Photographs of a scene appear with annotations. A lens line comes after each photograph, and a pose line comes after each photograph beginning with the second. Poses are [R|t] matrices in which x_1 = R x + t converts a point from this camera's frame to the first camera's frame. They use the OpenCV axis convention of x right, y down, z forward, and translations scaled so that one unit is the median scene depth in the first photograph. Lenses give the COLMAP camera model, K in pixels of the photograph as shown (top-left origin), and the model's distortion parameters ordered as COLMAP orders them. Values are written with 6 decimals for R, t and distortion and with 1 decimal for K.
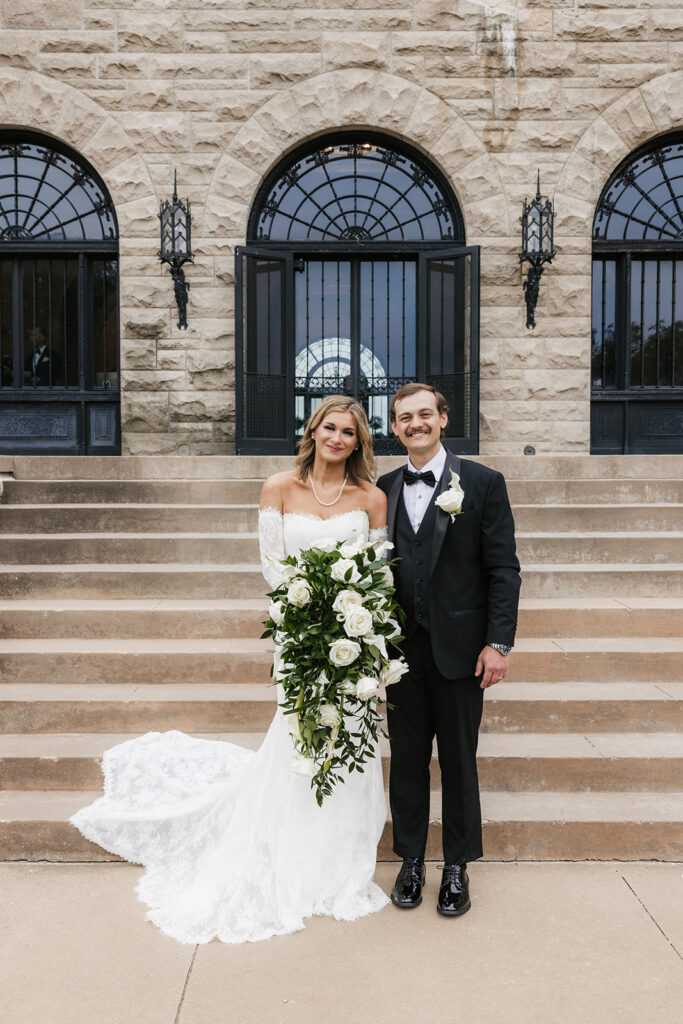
lens RADIAL K [[819.8, 0, 341.5], [0, 819.8, 512.0], [0, 0, 1]] dist [0.000653, 0.000465]
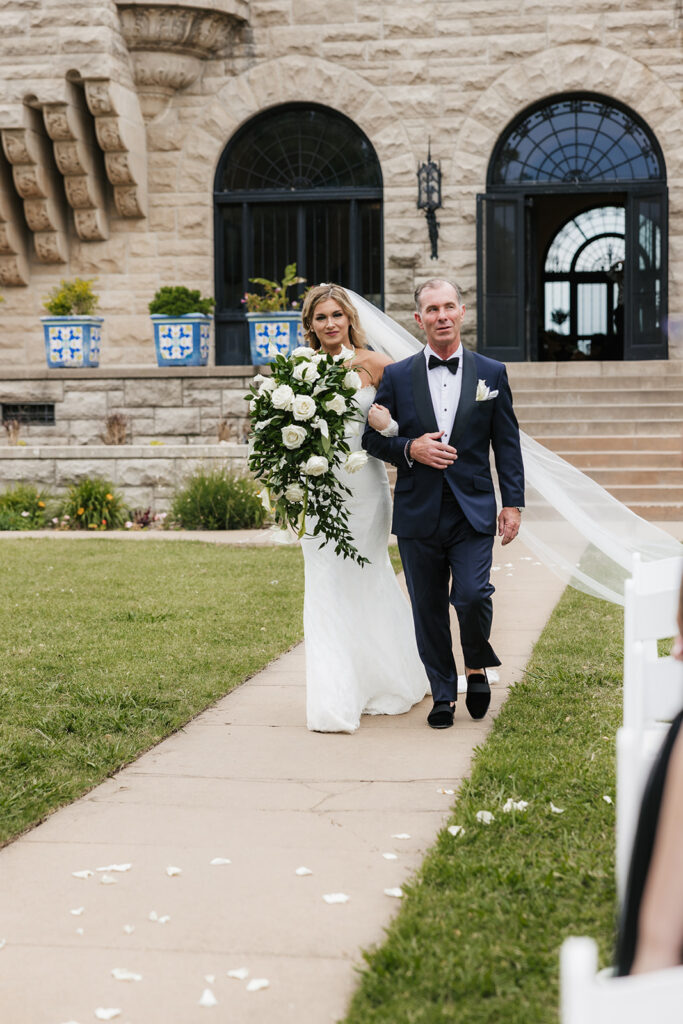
lens RADIAL K [[2114.7, 0, 341.5], [0, 2114.7, 512.0], [0, 0, 1]] dist [-0.036387, -0.054932]
pose [[0.979781, 0.002271, -0.200059, 0.307464], [-0.000960, 0.999977, 0.006650, 0.135583], [0.200070, -0.006323, 0.979761, -2.153640]]
